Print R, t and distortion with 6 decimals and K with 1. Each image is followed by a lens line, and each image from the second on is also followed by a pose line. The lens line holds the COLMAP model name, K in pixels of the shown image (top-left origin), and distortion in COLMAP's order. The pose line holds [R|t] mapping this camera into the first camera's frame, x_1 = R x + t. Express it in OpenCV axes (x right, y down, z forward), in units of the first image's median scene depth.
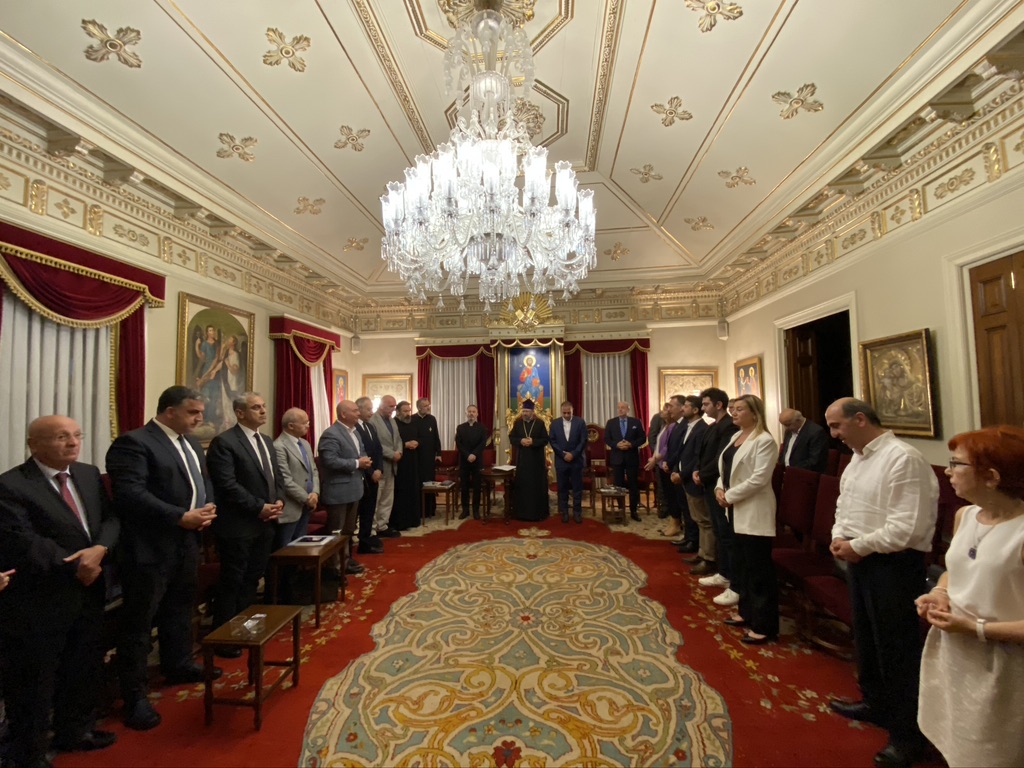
lens RADIAL K [[420.3, 0, 511.2], [0, 420.3, 385.3], [0, 0, 1]] dist [-0.004221, -0.009745]
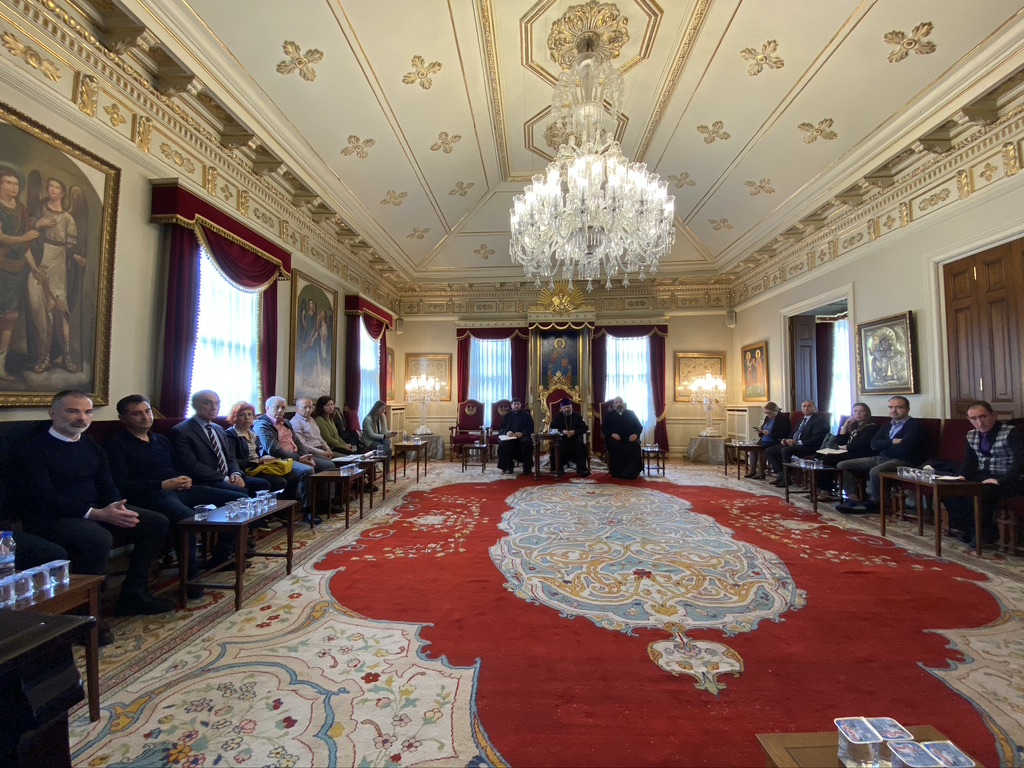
lens RADIAL K [[420.3, 0, 509.2], [0, 420.3, 386.7], [0, 0, 1]] dist [-0.004221, -0.009745]
pose [[0.999211, 0.016867, 0.035947, -0.279466], [-0.017284, 0.999787, 0.011305, 0.102546], [-0.035748, -0.011918, 0.999290, -0.243787]]
